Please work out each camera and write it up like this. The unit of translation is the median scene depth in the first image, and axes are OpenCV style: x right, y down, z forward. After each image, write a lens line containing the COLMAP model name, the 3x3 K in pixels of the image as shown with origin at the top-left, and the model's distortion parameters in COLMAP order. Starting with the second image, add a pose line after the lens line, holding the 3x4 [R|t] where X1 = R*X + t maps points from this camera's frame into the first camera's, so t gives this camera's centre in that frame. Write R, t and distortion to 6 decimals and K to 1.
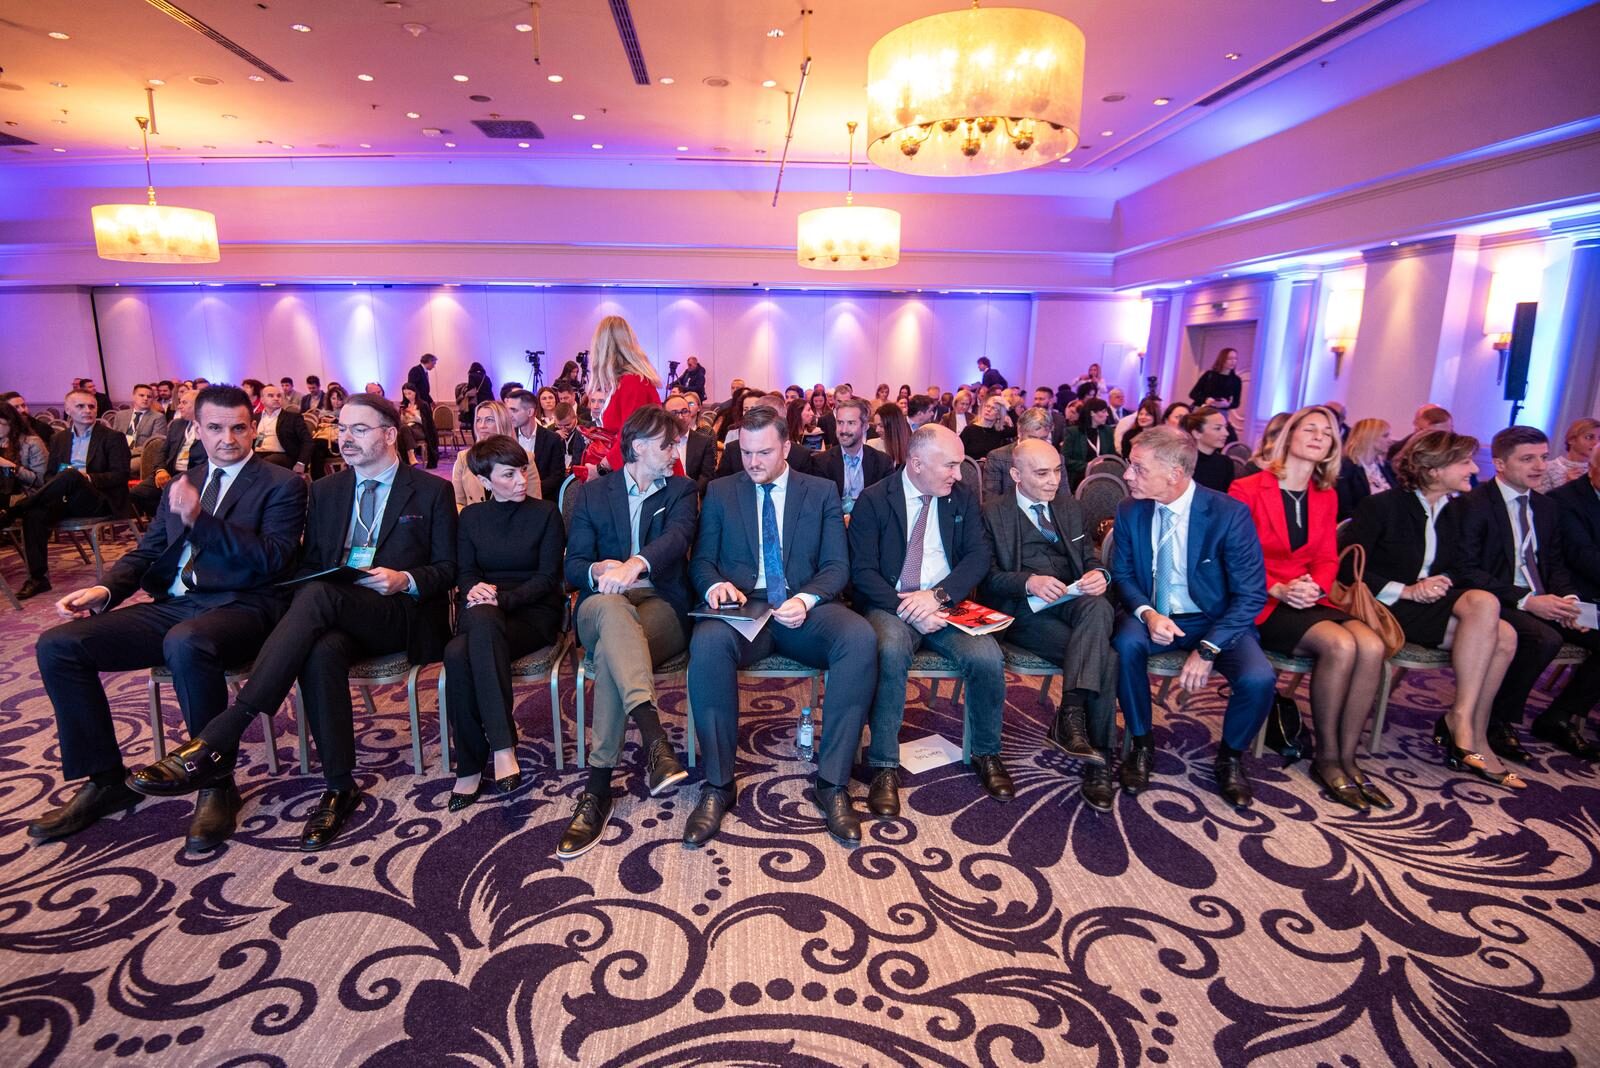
lens RADIAL K [[771.0, 0, 770.7], [0, 771.0, 556.4], [0, 0, 1]] dist [-0.017341, -0.022930]
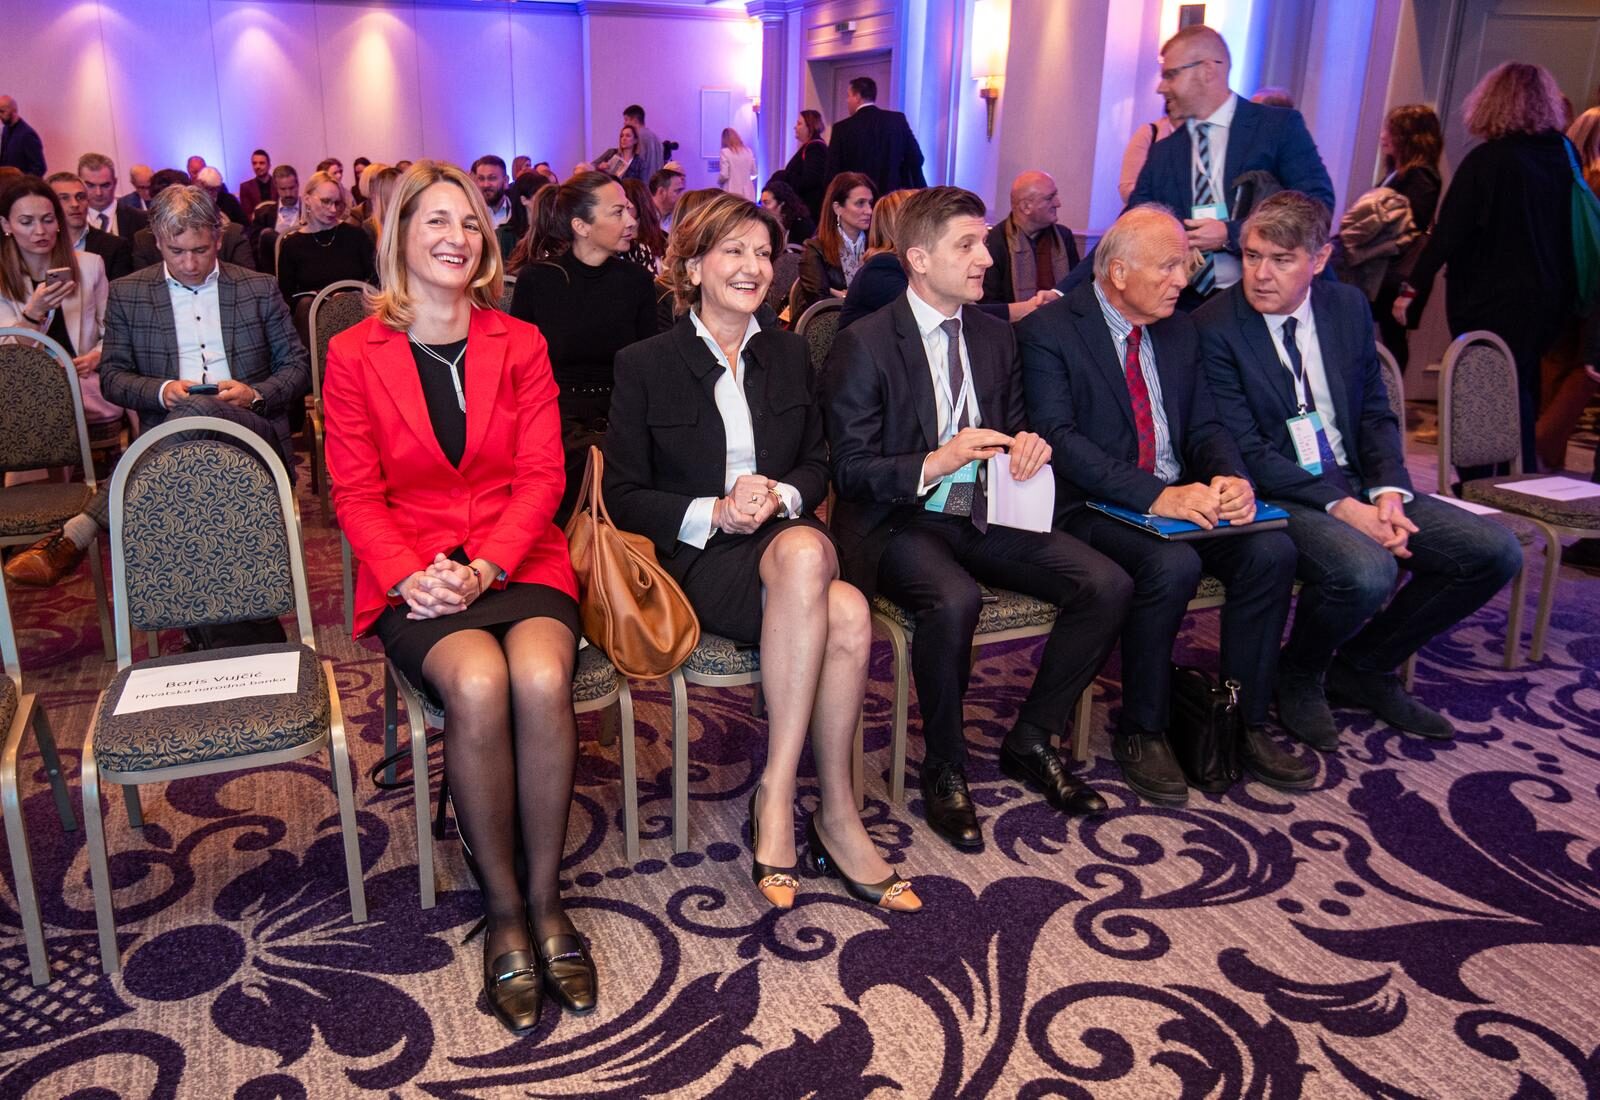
lens RADIAL K [[1181.7, 0, 729.5], [0, 1181.7, 544.5], [0, 0, 1]] dist [0.020389, -0.062217]
pose [[0.948118, -0.102398, 0.300978, 0.692765], [0.075514, 0.992151, 0.099670, -0.026469], [-0.308821, -0.071771, 0.948408, 0.274962]]
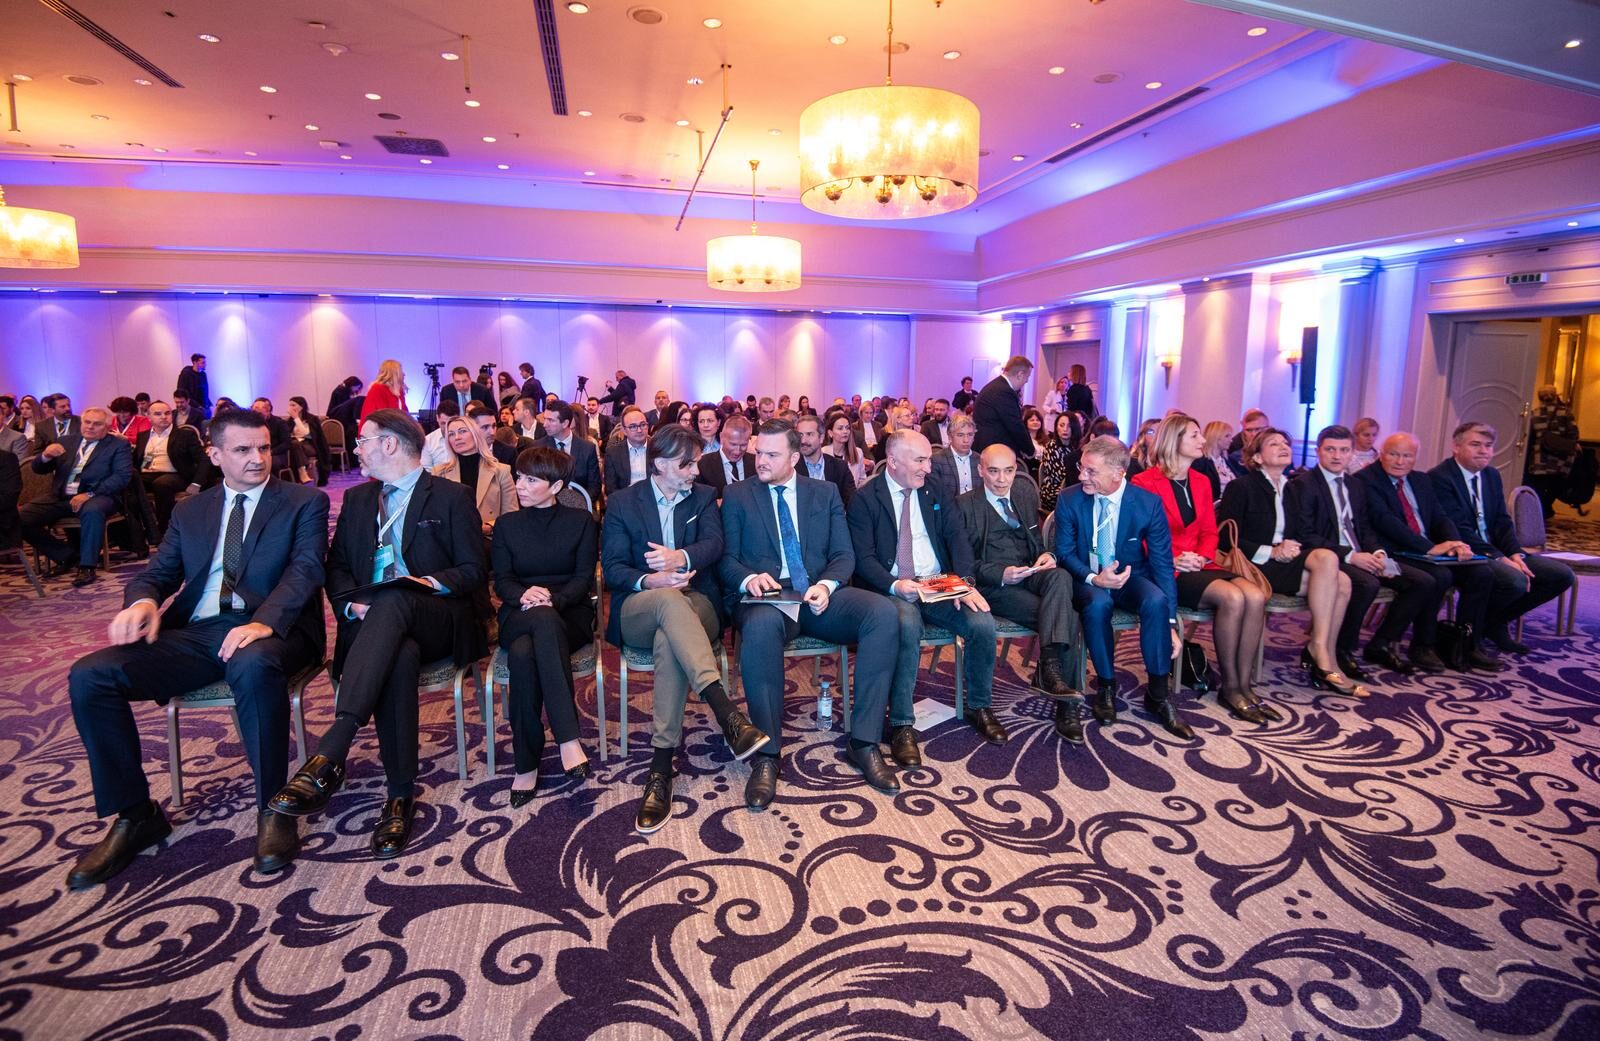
lens RADIAL K [[760.2, 0, 818.3], [0, 760.2, 497.2], [0, 0, 1]] dist [-0.017549, -0.020602]
pose [[0.975200, -0.032542, 0.218921, -0.217151], [0.051143, 0.995495, -0.079843, 0.015093], [-0.215337, 0.089059, 0.972470, -0.118591]]
